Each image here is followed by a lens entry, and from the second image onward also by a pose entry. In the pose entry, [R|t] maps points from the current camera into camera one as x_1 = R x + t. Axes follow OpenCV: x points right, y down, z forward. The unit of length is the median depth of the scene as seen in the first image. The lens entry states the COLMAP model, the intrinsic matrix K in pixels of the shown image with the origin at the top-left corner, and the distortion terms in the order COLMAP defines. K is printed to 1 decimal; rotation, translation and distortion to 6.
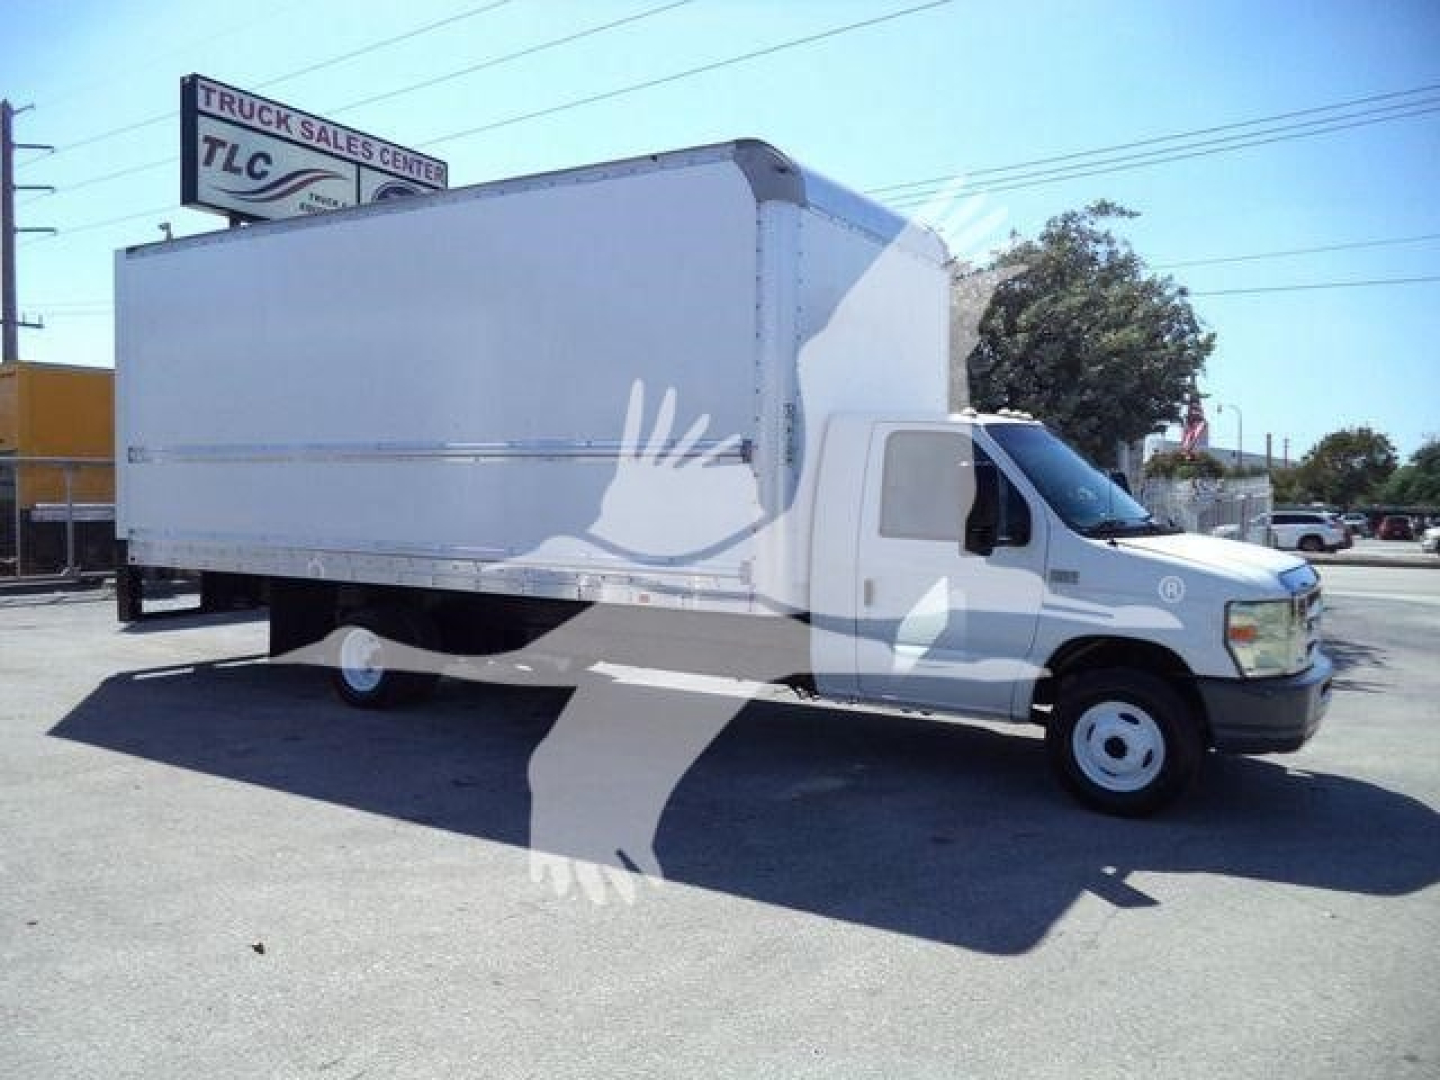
lens RADIAL K [[1162.8, 0, 727.1], [0, 1162.8, 543.4], [0, 0, 1]] dist [-0.016360, -0.014398]
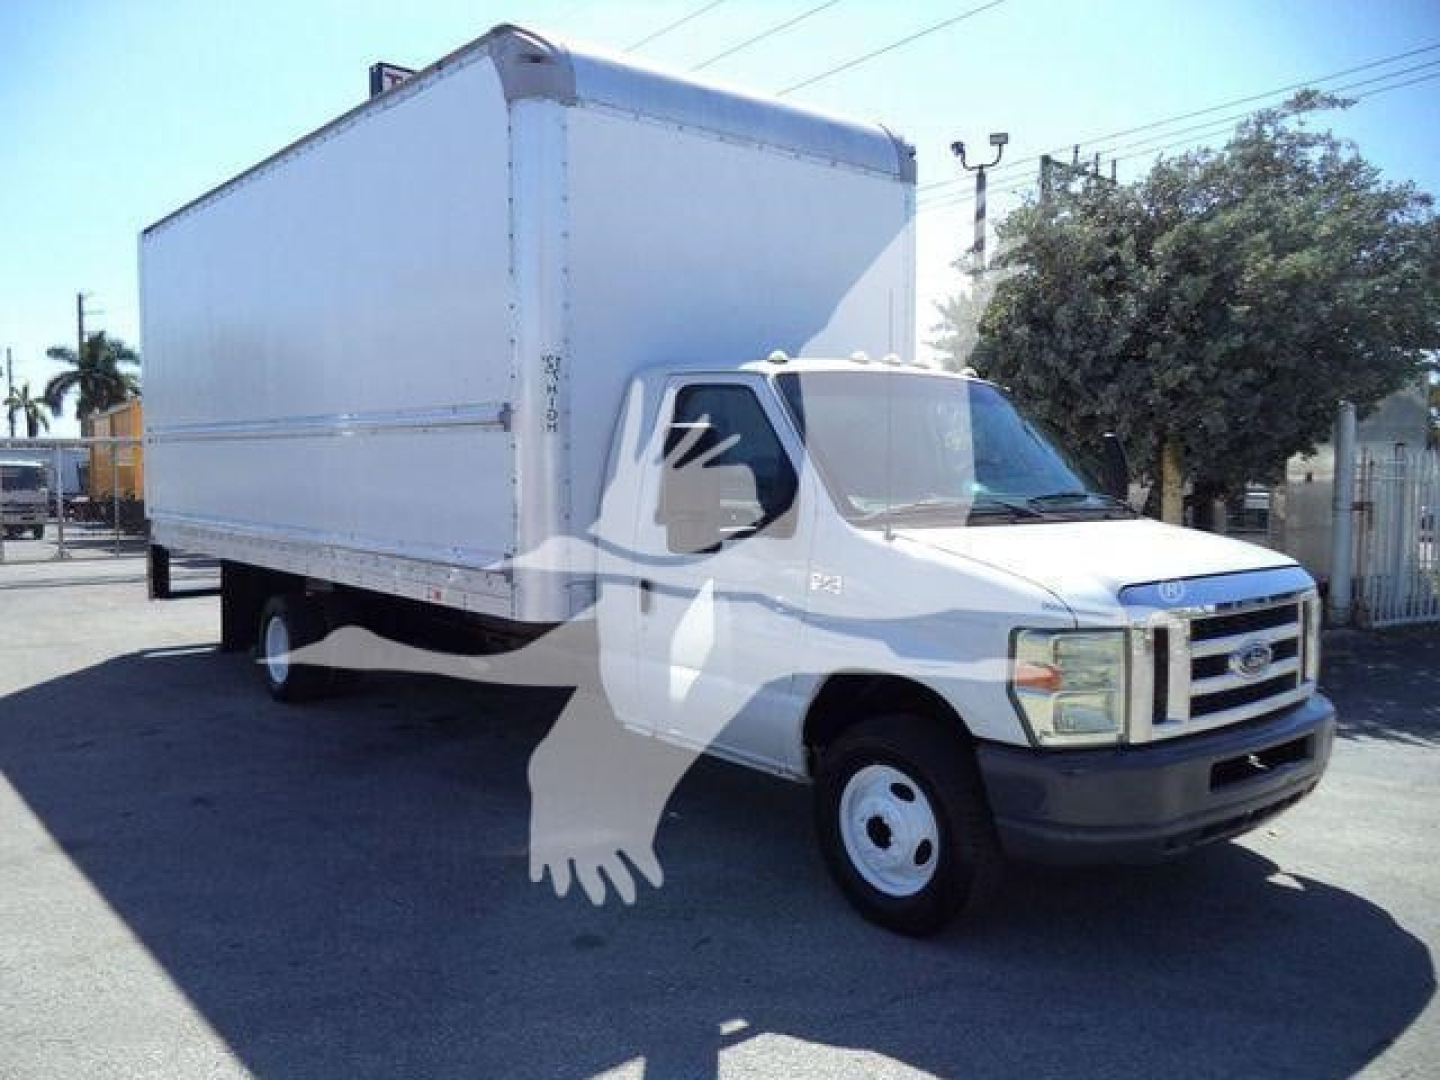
lens RADIAL K [[1162.8, 0, 727.1], [0, 1162.8, 543.4], [0, 0, 1]] dist [-0.016360, -0.014398]
pose [[0.953421, 0.012025, -0.301405, 0.269689], [-0.005439, 0.999728, 0.022681, -0.007204], [0.301595, -0.019985, 0.953227, 0.184654]]
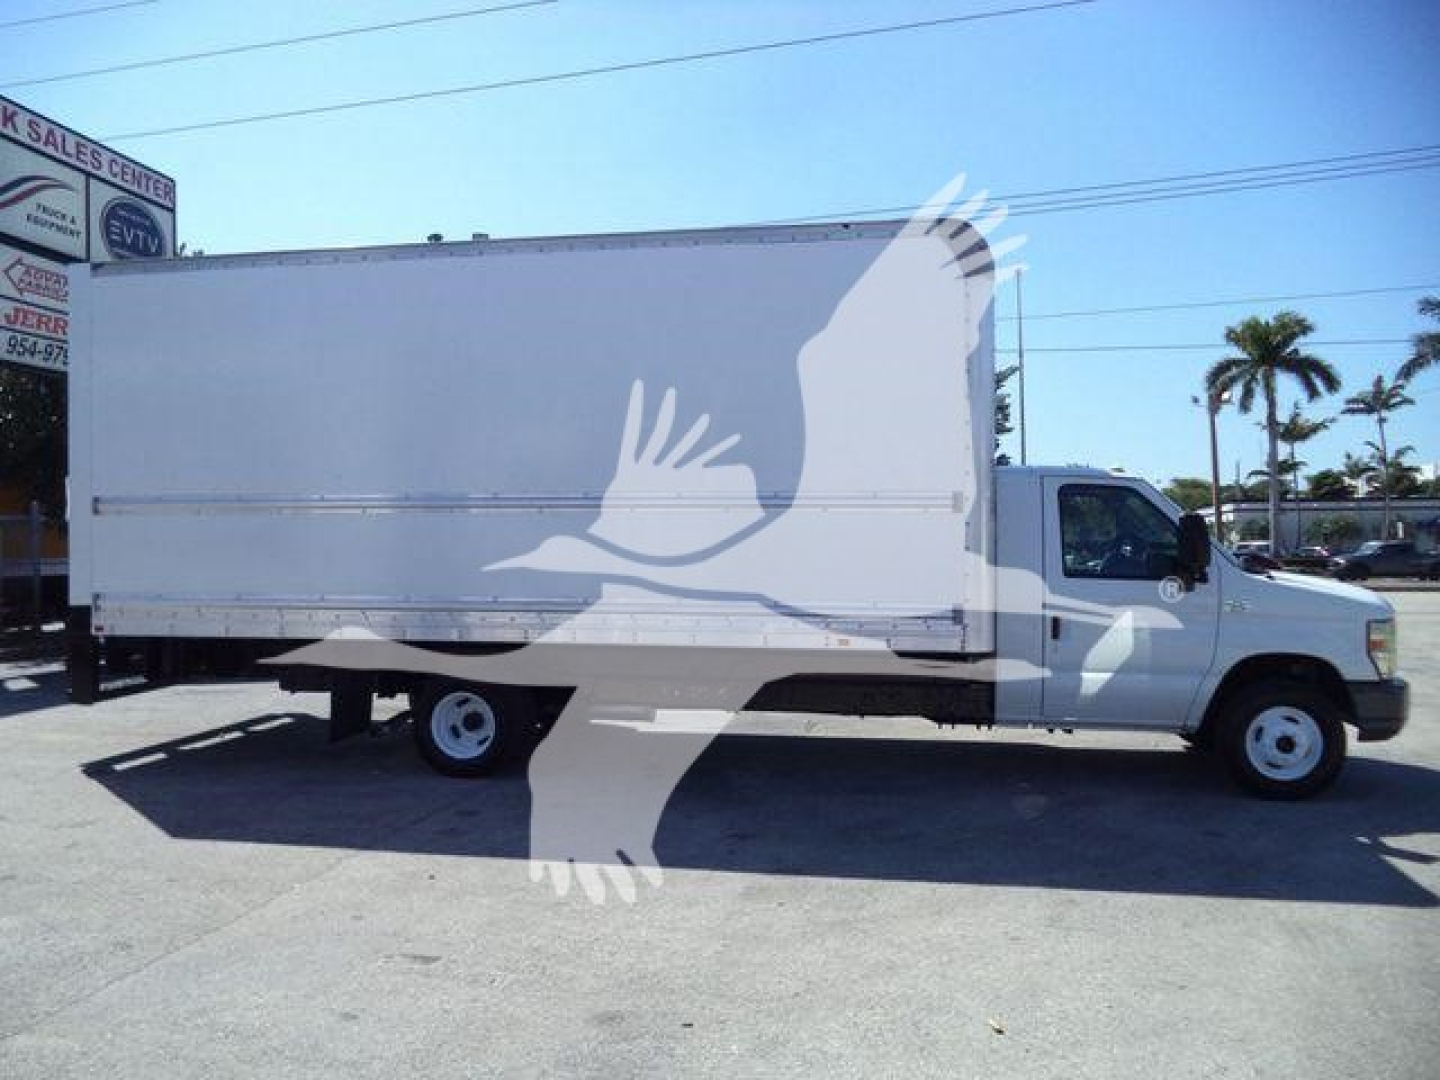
lens RADIAL K [[1143.0, 0, 748.0], [0, 1143.0, 558.9], [0, 0, 1]] dist [-0.000433, -0.044332]
pose [[0.931146, -0.020535, 0.364069, -0.370296], [0.029404, 0.999390, -0.018835, -0.007934], [-0.363460, 0.028243, 0.931182, 0.048205]]
